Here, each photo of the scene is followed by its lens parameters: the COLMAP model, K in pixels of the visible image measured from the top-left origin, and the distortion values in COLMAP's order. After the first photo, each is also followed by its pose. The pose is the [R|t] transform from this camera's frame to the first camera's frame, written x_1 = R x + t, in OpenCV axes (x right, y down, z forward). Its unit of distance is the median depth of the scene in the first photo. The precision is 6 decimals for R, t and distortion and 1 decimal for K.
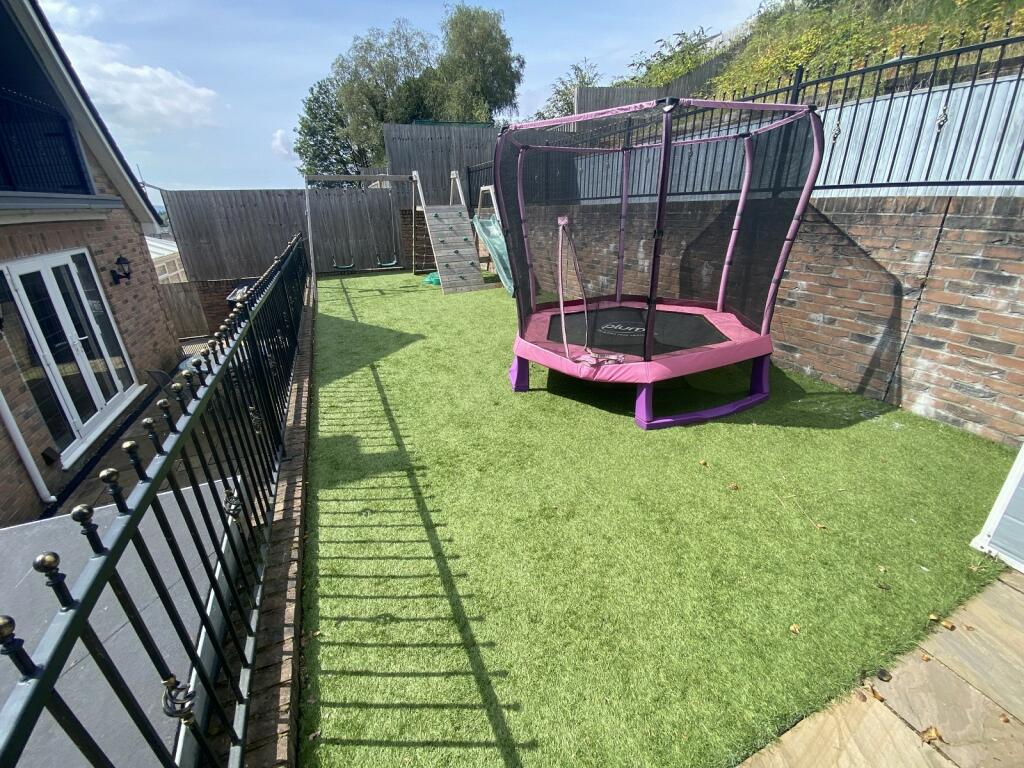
lens RADIAL K [[417.6, 0, 504.6], [0, 417.6, 384.5], [0, 0, 1]] dist [0.017386, -0.019800]
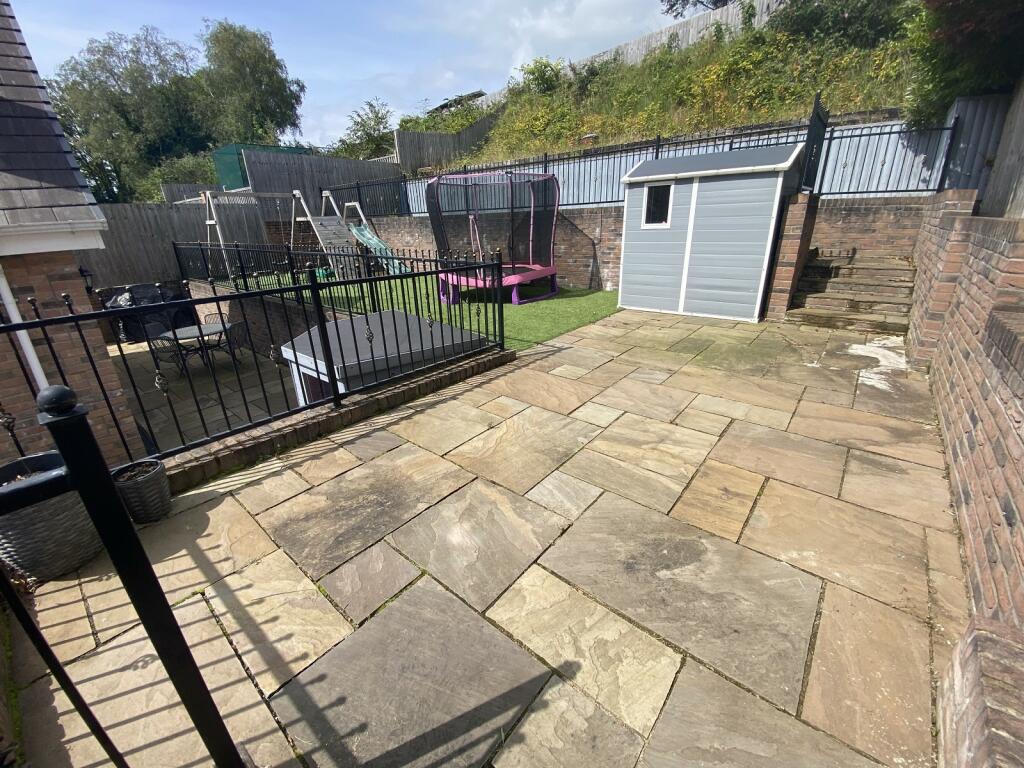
lens RADIAL K [[417.6, 0, 504.6], [0, 417.6, 384.5], [0, 0, 1]] dist [0.017386, -0.019800]
pose [[0.894542, -0.162746, 0.416304, -0.253812], [0.179490, 0.983759, -0.001101, 0.174971], [-0.409364, 0.075707, 0.909225, -0.350318]]
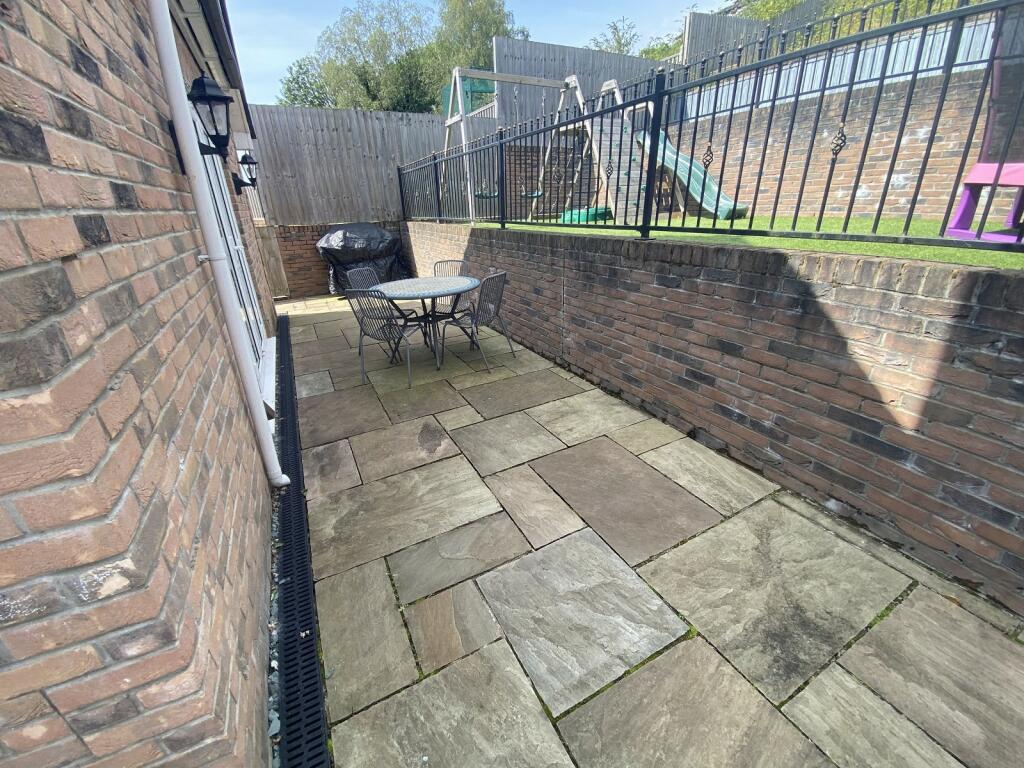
lens RADIAL K [[417.6, 0, 504.6], [0, 417.6, 384.5], [0, 0, 1]] dist [0.017386, -0.019800]
pose [[0.997807, -0.030942, 0.058519, -0.377335], [0.030404, 0.999487, 0.010058, 0.067477], [-0.058800, -0.008257, 0.998236, 0.179291]]
